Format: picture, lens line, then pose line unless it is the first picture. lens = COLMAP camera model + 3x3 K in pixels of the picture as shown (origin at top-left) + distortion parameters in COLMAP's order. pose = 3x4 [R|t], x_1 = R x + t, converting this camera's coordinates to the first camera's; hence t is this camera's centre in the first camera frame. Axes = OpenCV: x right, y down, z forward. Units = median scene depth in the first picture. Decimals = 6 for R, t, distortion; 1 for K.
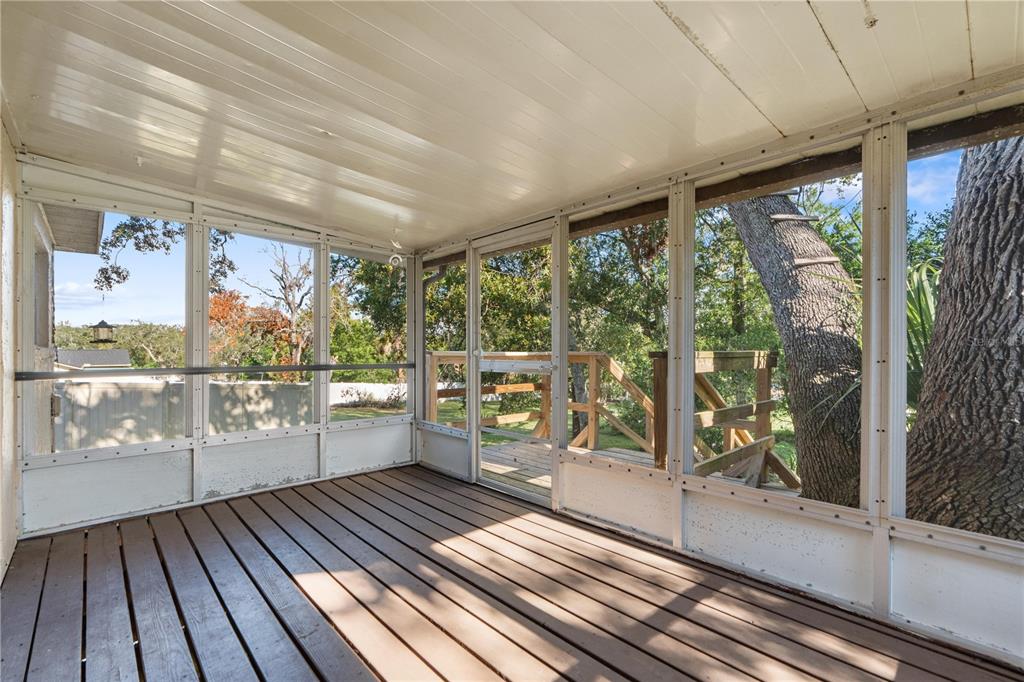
lens RADIAL K [[468.6, 0, 510.4], [0, 468.6, 349.5], [0, 0, 1]] dist [0.000651, 0.001027]
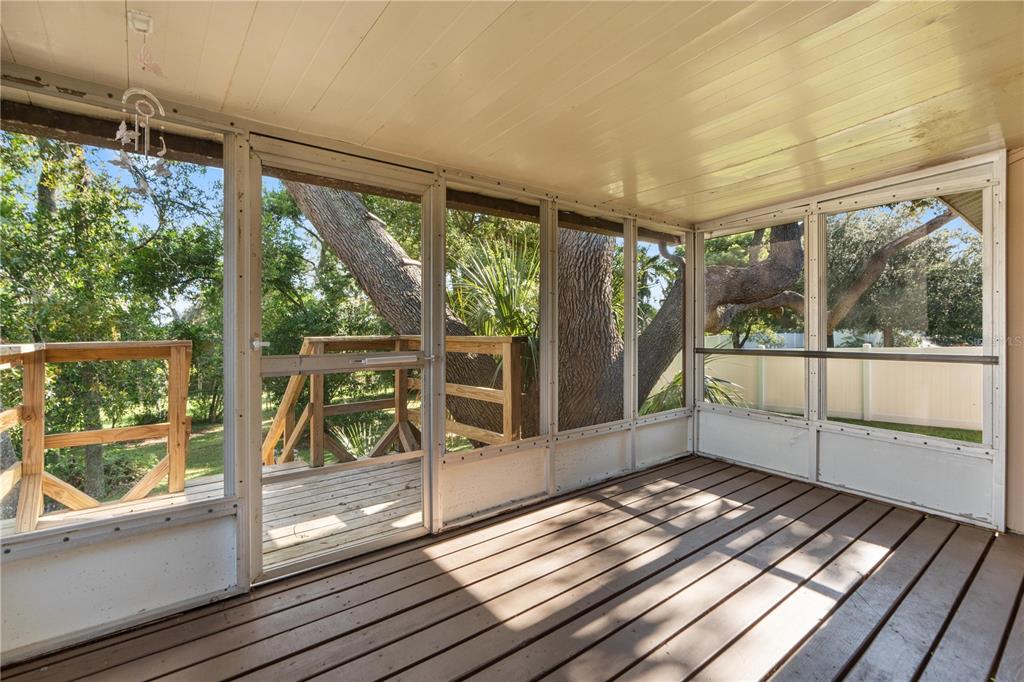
lens RADIAL K [[460.8, 0, 515.6], [0, 460.8, 335.7], [0, 0, 1]] dist [-0.000667, 0.000099]
pose [[0.075299, -0.003488, 0.997155, -0.958453], [0.004200, 0.999986, 0.003181, -0.003288], [-0.997152, 0.003949, 0.075312, 1.099903]]
